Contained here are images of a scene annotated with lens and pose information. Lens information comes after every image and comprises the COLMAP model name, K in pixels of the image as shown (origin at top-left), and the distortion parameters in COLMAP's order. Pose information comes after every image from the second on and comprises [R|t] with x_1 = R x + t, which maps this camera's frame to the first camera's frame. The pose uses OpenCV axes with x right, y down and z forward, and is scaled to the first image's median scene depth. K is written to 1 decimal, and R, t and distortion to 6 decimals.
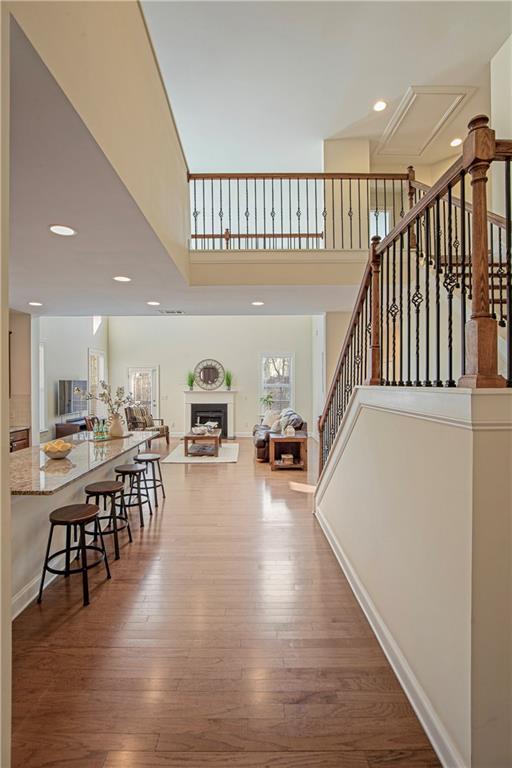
lens RADIAL K [[349.1, 0, 256.0], [0, 349.1, 384.0], [0, 0, 1]] dist [-0.015869, -0.000134]
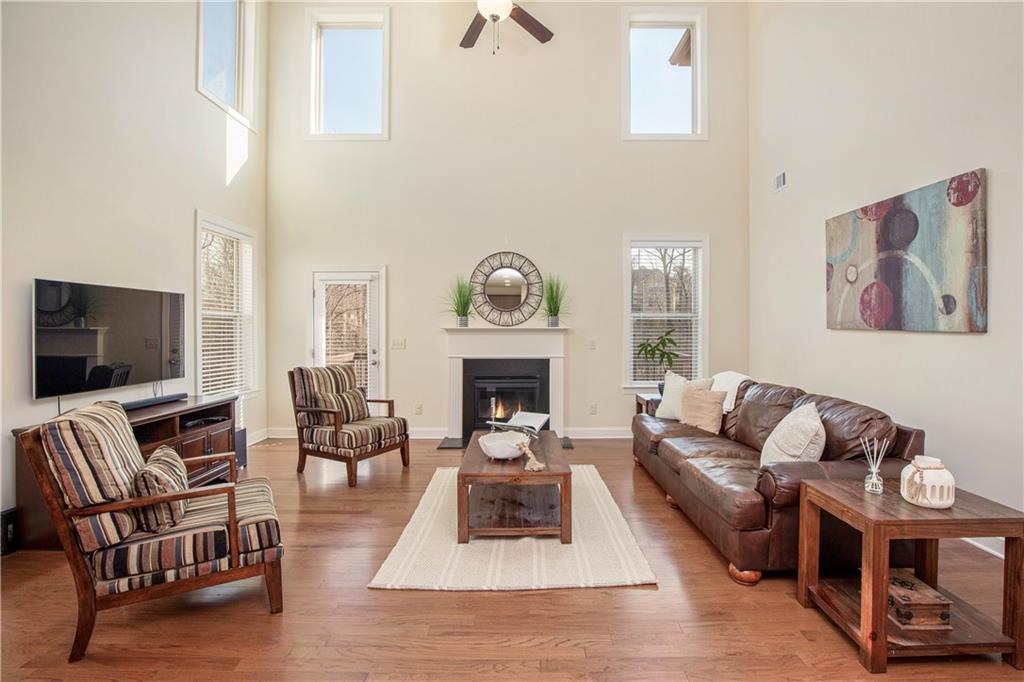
lens RADIAL K [[465.4, 0, 517.9], [0, 465.4, 328.0], [0, 0, 1]] dist [-0.015869, -0.000134]
pose [[0.999550, -0.001480, -0.029963, -0.129000], [0.001309, 0.999983, -0.005725, 0.028797], [0.029971, 0.005683, 0.999535, 0.557072]]
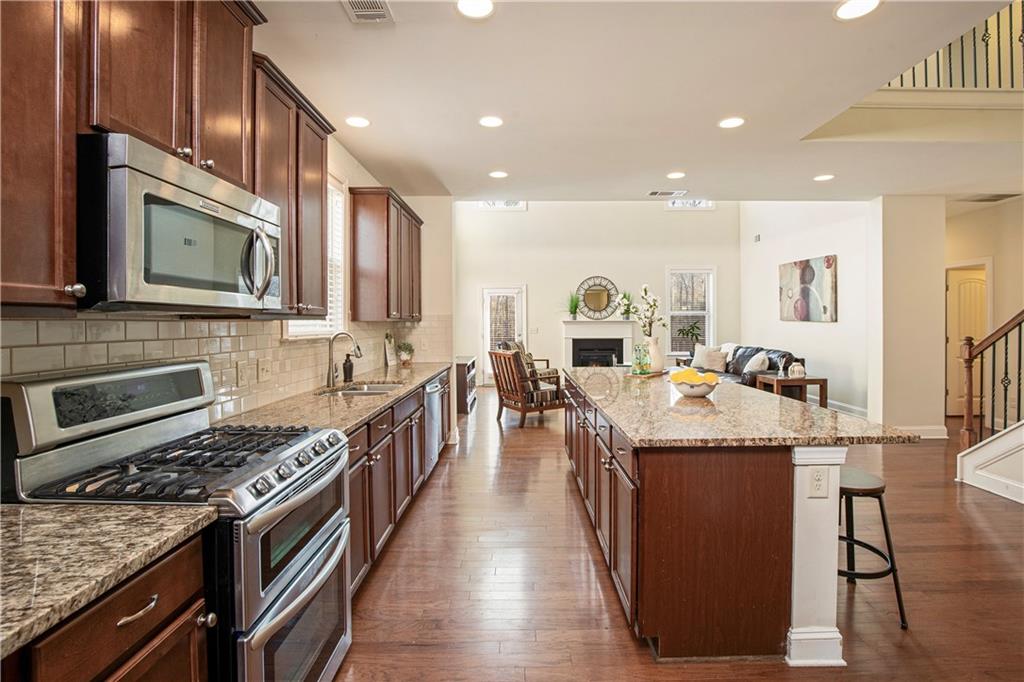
lens RADIAL K [[465.4, 0, 517.9], [0, 465.4, 328.0], [0, 0, 1]] dist [-0.015869, -0.000134]
pose [[0.999842, -0.002706, -0.017557, -0.348460], [0.002818, 0.999976, 0.006368, 0.034738], [0.017540, -0.006417, 0.999826, 0.069349]]
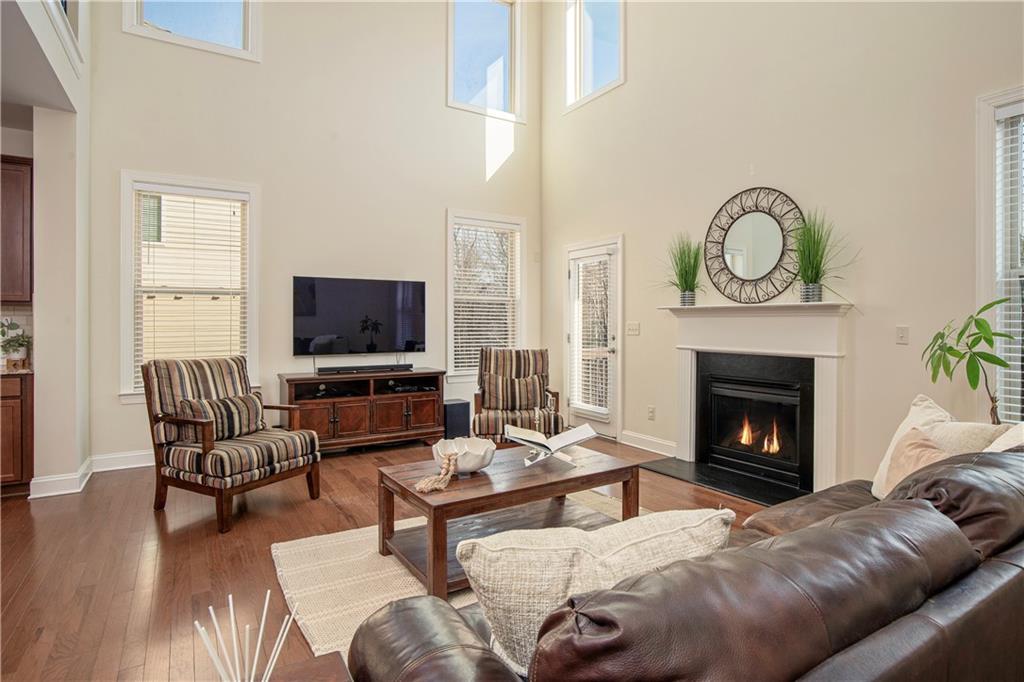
lens RADIAL K [[539.2, 0, 538.4], [0, 539.2, 318.5], [0, 0, 1]] dist [-0.001008, -0.000020]
pose [[0.528825, -0.006546, -0.848706, 0.165153], [-0.003132, 0.999948, -0.009663, 0.042328], [0.848725, 0.007768, 0.528777, 0.803740]]
